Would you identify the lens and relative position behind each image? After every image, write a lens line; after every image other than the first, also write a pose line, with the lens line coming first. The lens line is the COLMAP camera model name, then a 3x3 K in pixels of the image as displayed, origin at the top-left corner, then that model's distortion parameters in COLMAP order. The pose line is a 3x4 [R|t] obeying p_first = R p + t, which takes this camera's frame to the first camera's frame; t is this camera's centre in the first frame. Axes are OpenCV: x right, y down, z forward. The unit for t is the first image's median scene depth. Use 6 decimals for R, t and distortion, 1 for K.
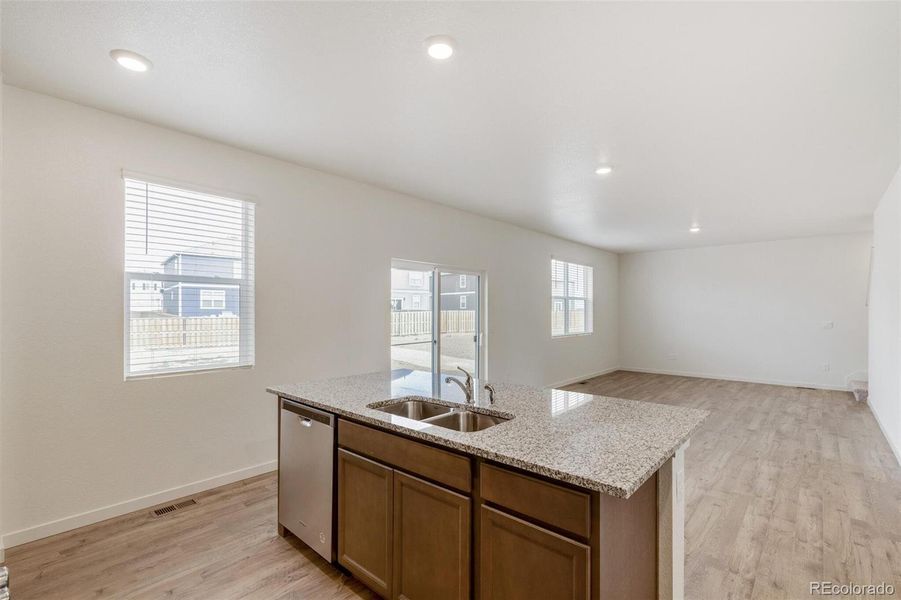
lens RADIAL K [[417.6, 0, 447.0], [0, 417.6, 303.3], [0, 0, 1]] dist [-0.001764, -0.000497]
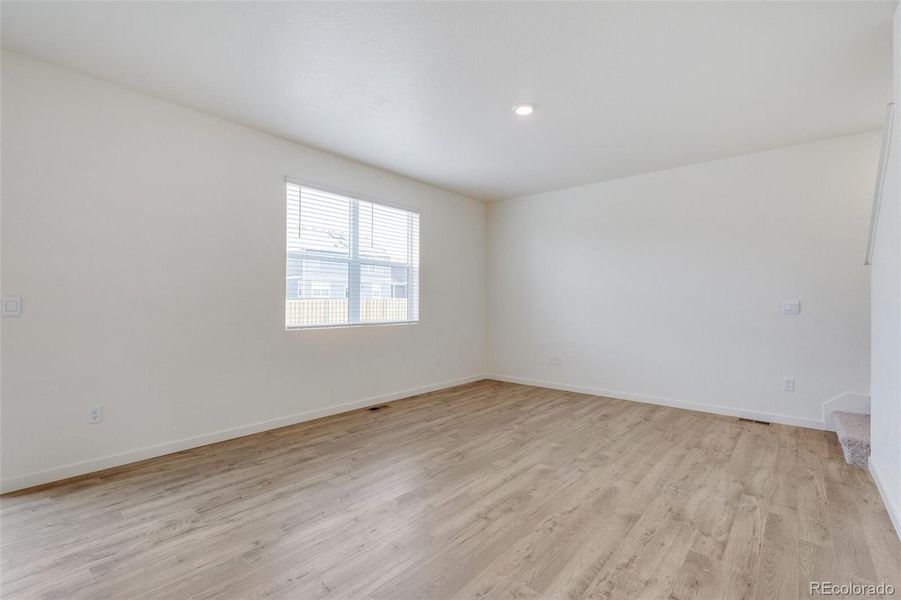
lens RADIAL K [[417.6, 0, 447.0], [0, 417.6, 303.3], [0, 0, 1]] dist [-0.001764, -0.000497]
pose [[0.999509, 0.001700, 0.031292, 0.445123], [-0.002234, 0.999852, 0.017037, 0.039276], [-0.031258, -0.017098, 0.999365, 0.470609]]
